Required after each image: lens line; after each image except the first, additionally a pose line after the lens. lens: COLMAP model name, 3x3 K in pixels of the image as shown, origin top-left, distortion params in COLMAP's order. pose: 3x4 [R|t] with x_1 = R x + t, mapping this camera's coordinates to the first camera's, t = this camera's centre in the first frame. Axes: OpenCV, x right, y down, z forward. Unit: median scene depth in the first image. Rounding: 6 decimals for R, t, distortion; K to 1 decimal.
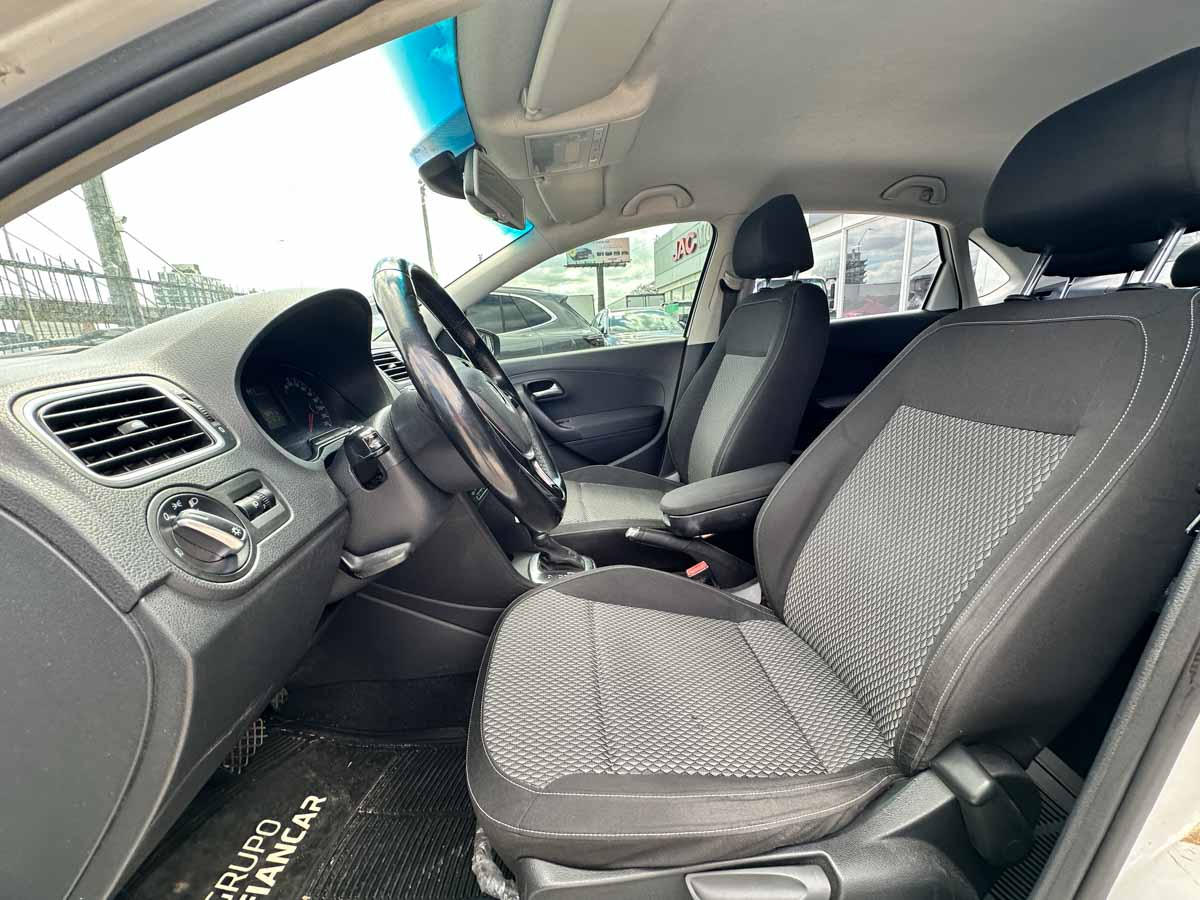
lens RADIAL K [[474.3, 0, 600.0], [0, 474.3, 450.0], [0, 0, 1]] dist [-0.001491, 0.000125]
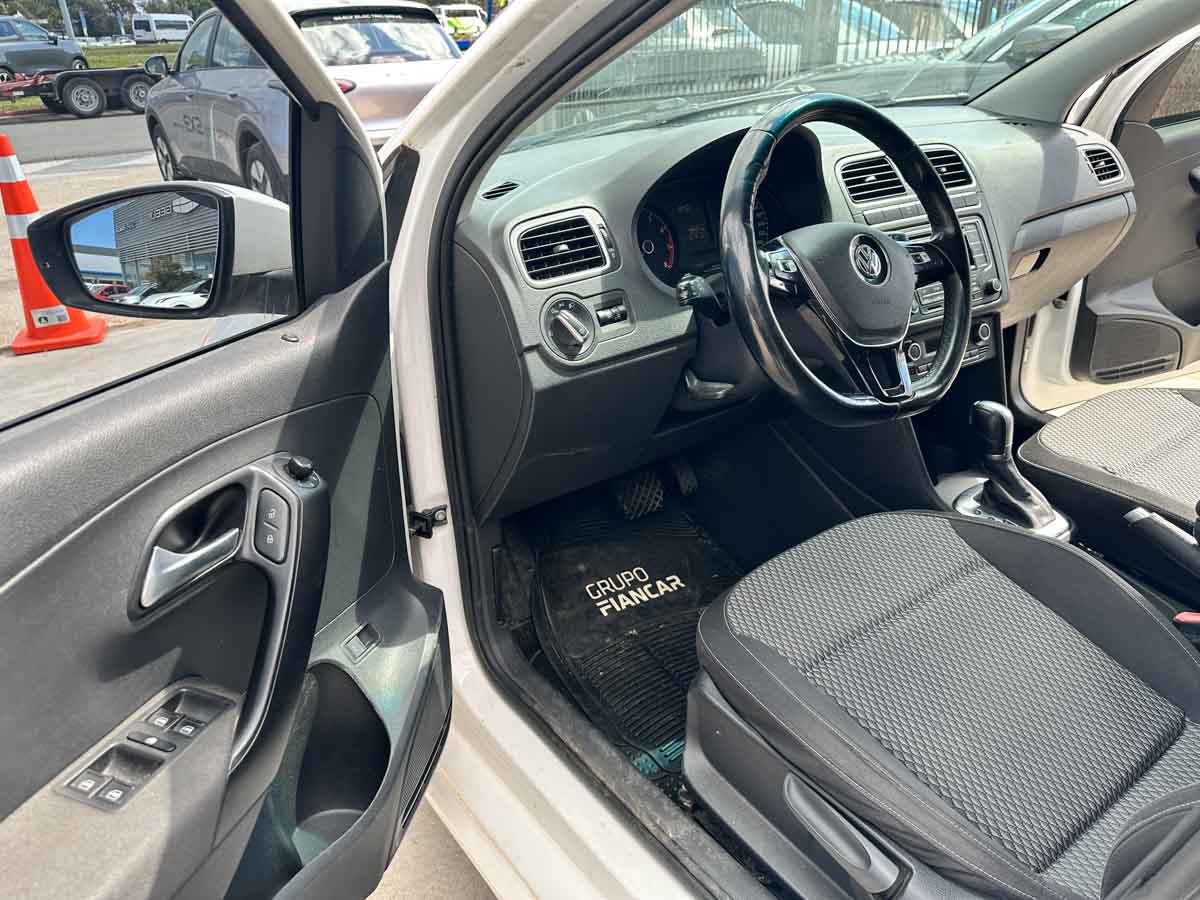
lens RADIAL K [[851.8, 0, 600.0], [0, 851.8, 450.0], [0, 0, 1]] dist [-0.001251, -0.004110]
pose [[0.516984, 0.409308, -0.751794, 0.803181], [-0.193719, 0.911428, 0.363005, -0.262968], [0.833787, -0.042032, 0.550485, -0.267112]]
